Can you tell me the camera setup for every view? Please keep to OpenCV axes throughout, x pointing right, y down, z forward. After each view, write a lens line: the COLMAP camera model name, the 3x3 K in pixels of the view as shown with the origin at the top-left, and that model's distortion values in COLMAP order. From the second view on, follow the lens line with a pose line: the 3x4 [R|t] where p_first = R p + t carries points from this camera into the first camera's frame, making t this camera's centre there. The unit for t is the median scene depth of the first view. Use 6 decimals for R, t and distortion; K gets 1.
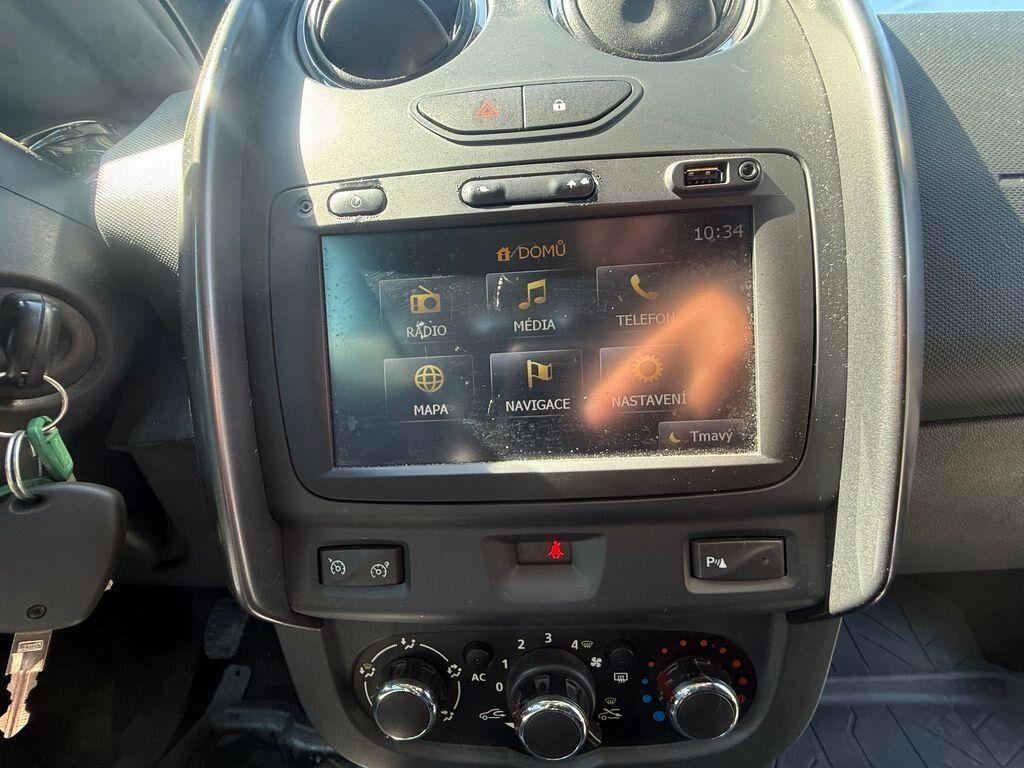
lens RADIAL K [[409.3, 0, 509.9], [0, 409.3, 385.6], [0, 0, 1]] dist [0.000973, -0.000055]
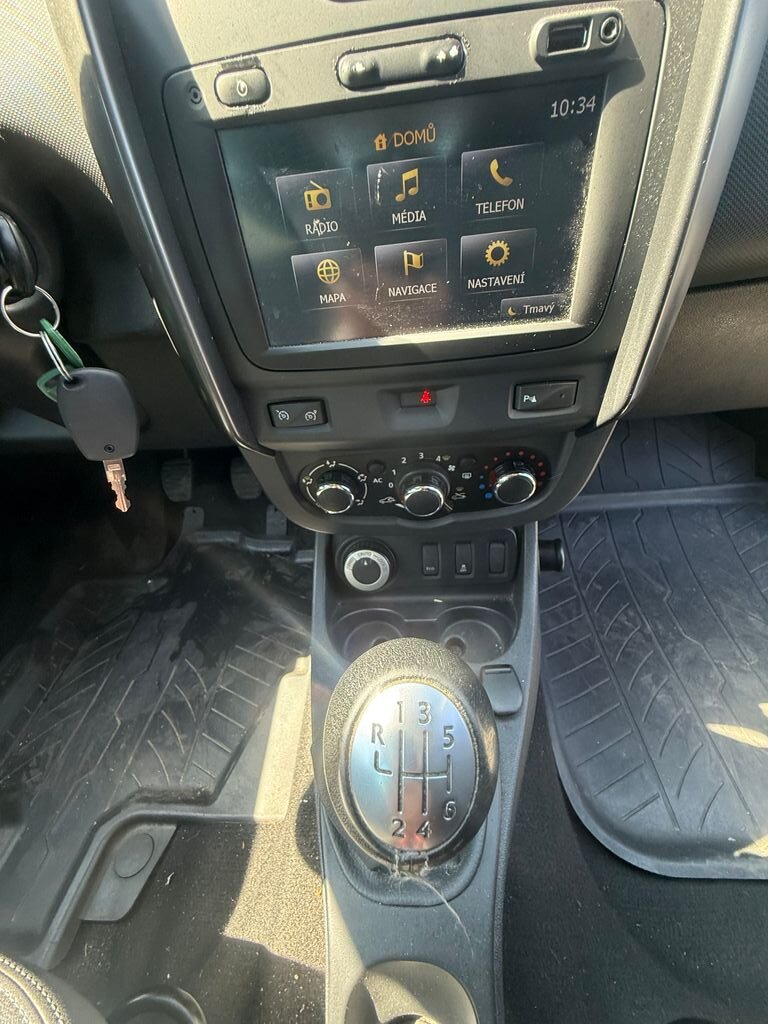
lens RADIAL K [[409.3, 0, 384.0], [0, 409.3, 507.6], [0, 0, 1]] dist [0.000973, -0.000055]
pose [[0.998728, -0.044759, -0.023235, -0.023978], [0.050137, 0.831611, 0.553091, -0.101387], [-0.005434, -0.553552, 0.832797, -0.483987]]
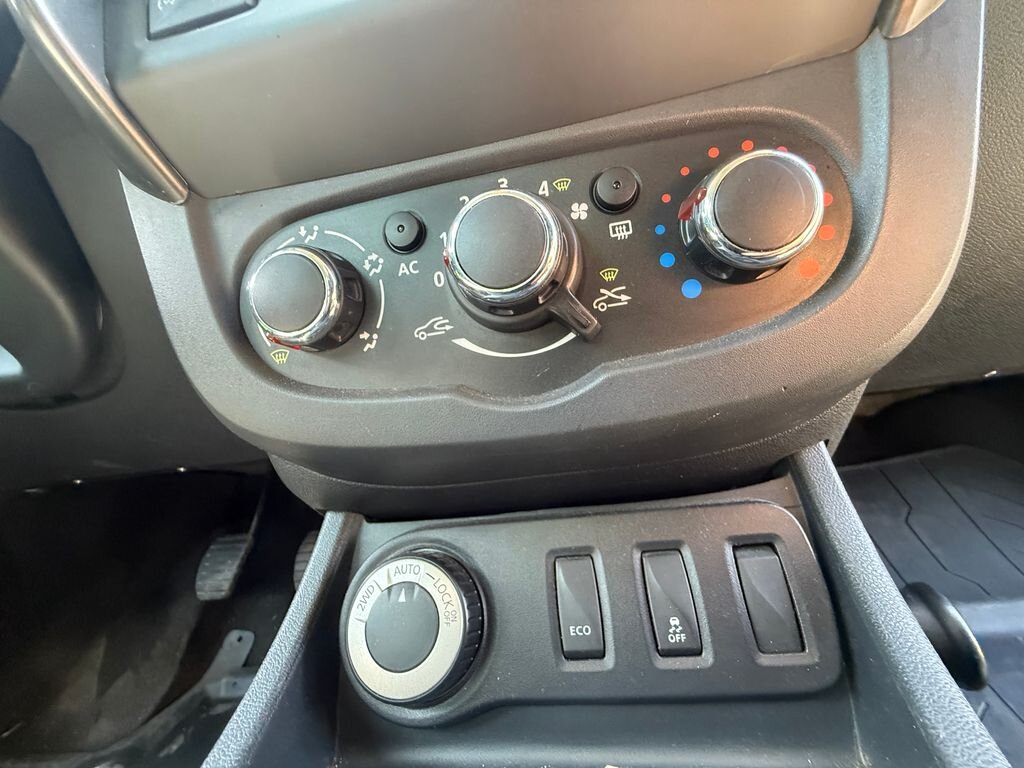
lens RADIAL K [[415.0, 0, 510.7], [0, 415.0, 383.1], [0, 0, 1]] dist [-0.000228, -0.000078]
pose [[0.991730, -0.083424, -0.097527, 0.177252], [0.070256, 0.988834, -0.131423, 1.251455], [0.107402, 0.123485, 0.986517, 0.460443]]
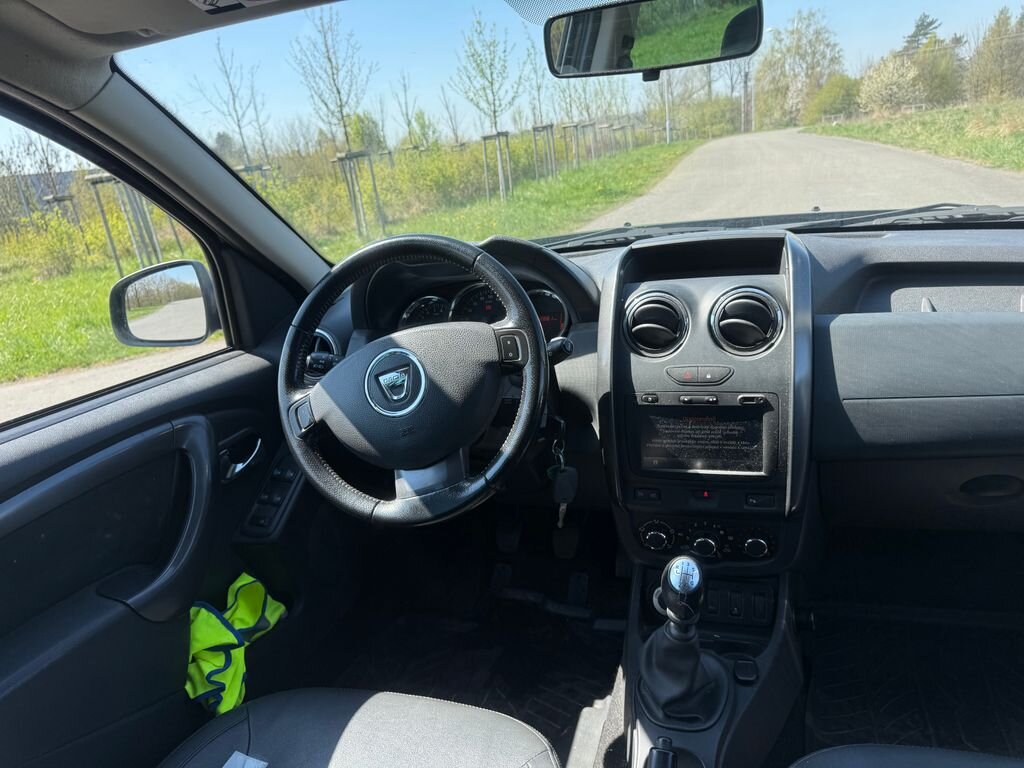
lens RADIAL K [[732.4, 0, 508.7], [0, 732.4, 391.8], [0, 0, 1]] dist [0.054040, -0.058066]
pose [[0.960244, 0.036384, -0.276782, 0.206170], [0.024382, 0.976751, 0.212988, -1.818346], [0.278096, -0.211269, 0.937031, -5.133616]]
